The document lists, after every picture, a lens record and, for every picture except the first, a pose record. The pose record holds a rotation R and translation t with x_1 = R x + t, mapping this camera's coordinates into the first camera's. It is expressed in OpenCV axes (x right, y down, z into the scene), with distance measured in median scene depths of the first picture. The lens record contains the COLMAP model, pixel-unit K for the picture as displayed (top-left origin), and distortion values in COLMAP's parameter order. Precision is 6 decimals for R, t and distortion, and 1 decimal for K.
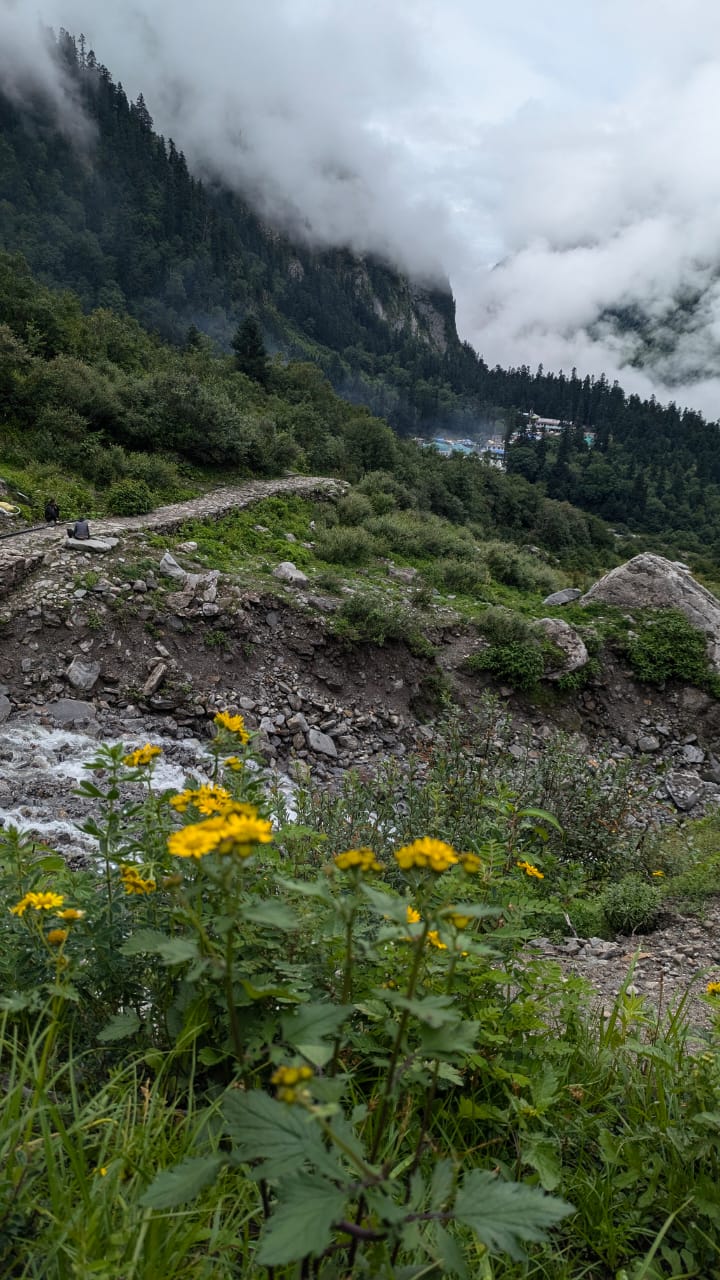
lens RADIAL K [[952.0, 0, 360.8], [0, 952.0, 637.2], [0, 0, 1]] dist [0.051533, -0.027846]
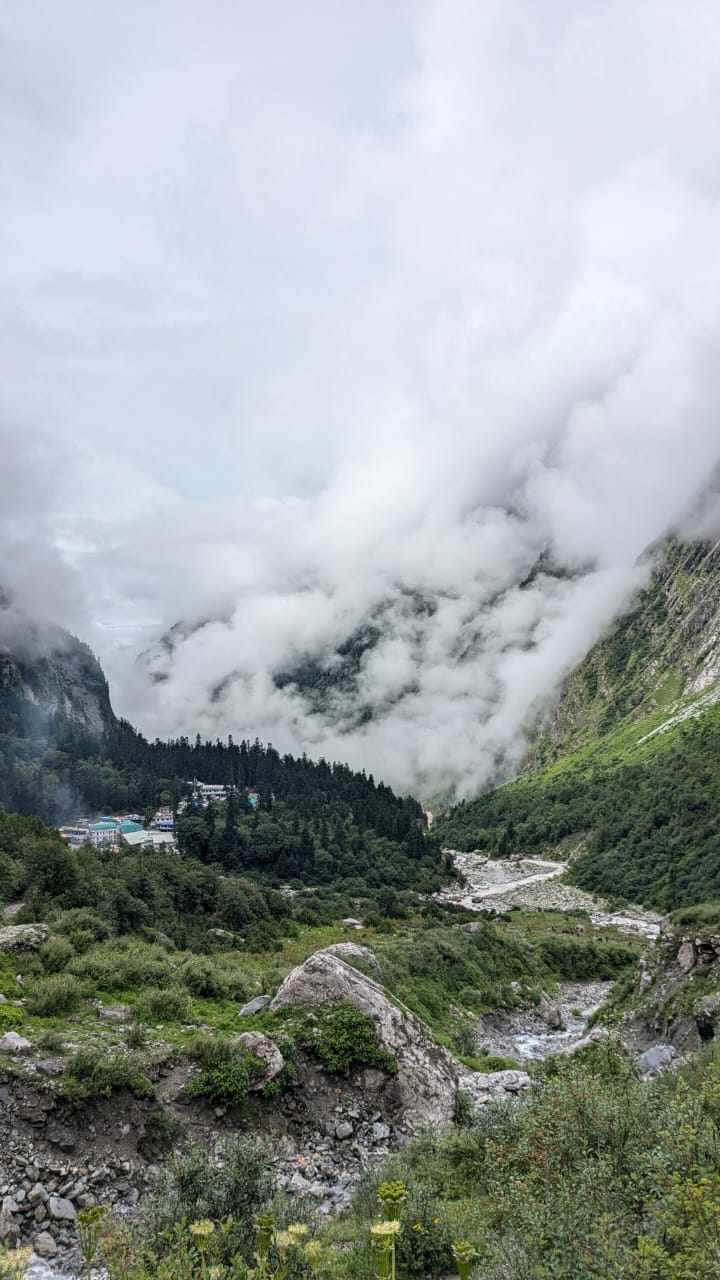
lens RADIAL K [[952.0, 0, 367.6], [0, 952.0, 638.1], [0, 0, 1]] dist [0.051533, -0.027846]
pose [[0.933261, -0.059636, 0.354214, -0.049825], [0.183636, 0.926724, -0.327810, -0.049485], [-0.308709, 0.370979, 0.875827, -0.240465]]
